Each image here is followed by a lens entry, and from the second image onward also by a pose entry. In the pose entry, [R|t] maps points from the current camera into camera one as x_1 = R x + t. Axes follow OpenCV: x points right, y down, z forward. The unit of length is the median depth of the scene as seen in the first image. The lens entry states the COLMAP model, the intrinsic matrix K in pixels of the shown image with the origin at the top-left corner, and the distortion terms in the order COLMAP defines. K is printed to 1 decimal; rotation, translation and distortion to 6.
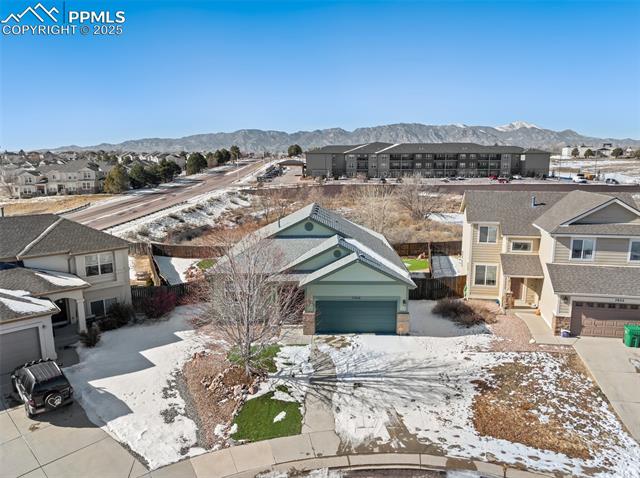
lens RADIAL K [[449.3, 0, 320.0], [0, 449.3, 239.0], [0, 0, 1]] dist [-0.041042, 0.000327]
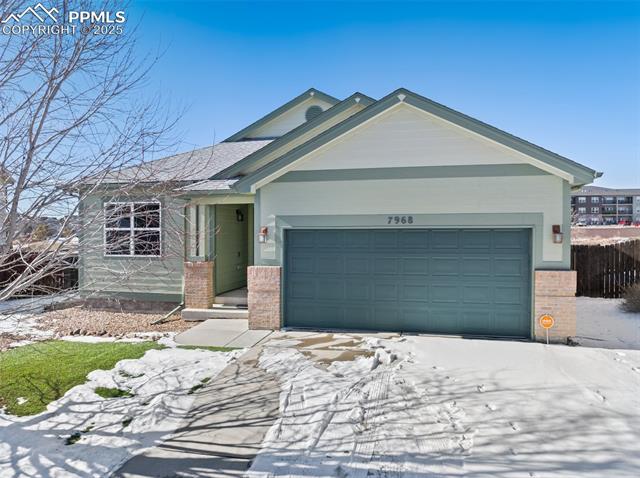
lens RADIAL K [[449.3, 0, 320.0], [0, 449.3, 239.0], [0, 0, 1]] dist [-0.041042, 0.000327]
pose [[0.977821, 0.002888, -0.209421, 0.092710], [-0.036992, 0.986566, -0.159119, 0.200808], [0.206148, 0.163337, 0.964792, 0.671521]]
